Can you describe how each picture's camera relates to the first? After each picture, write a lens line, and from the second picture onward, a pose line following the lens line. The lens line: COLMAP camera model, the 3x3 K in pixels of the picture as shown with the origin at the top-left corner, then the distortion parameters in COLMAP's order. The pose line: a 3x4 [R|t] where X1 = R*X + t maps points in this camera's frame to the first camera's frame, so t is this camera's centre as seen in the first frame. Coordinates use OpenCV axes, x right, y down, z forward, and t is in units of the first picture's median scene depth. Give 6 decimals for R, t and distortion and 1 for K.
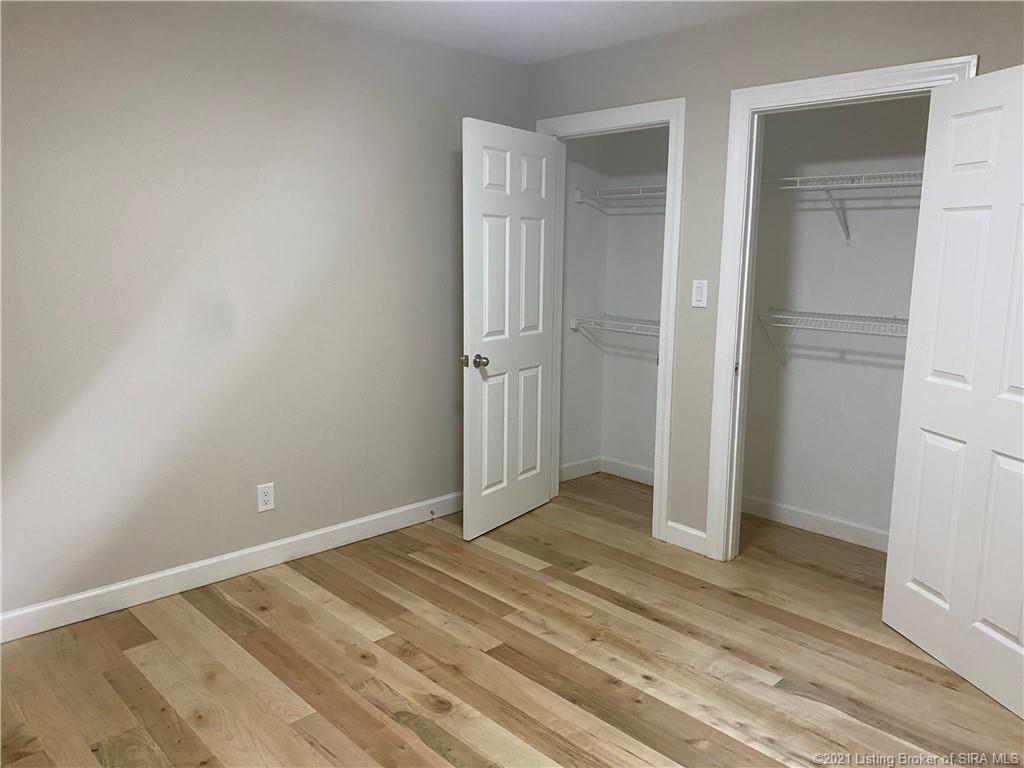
lens RADIAL K [[778.1, 0, 512.1], [0, 778.1, 386.0], [0, 0, 1]] dist [0.012602, -0.010341]
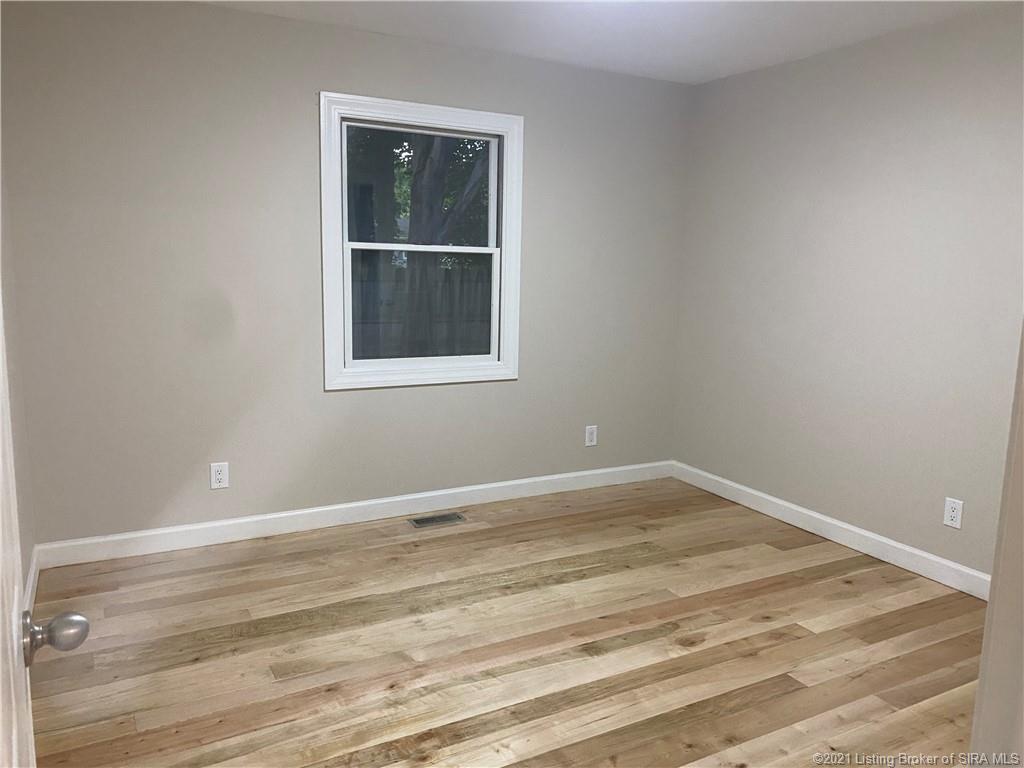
lens RADIAL K [[778.1, 0, 517.7], [0, 778.1, 382.3], [0, 0, 1]] dist [0.012602, -0.010341]
pose [[-0.248065, 0.137212, -0.958977, 0.846143], [-0.193452, 0.962963, 0.187824, -0.106323], [0.949231, 0.232109, -0.212333, 0.757517]]
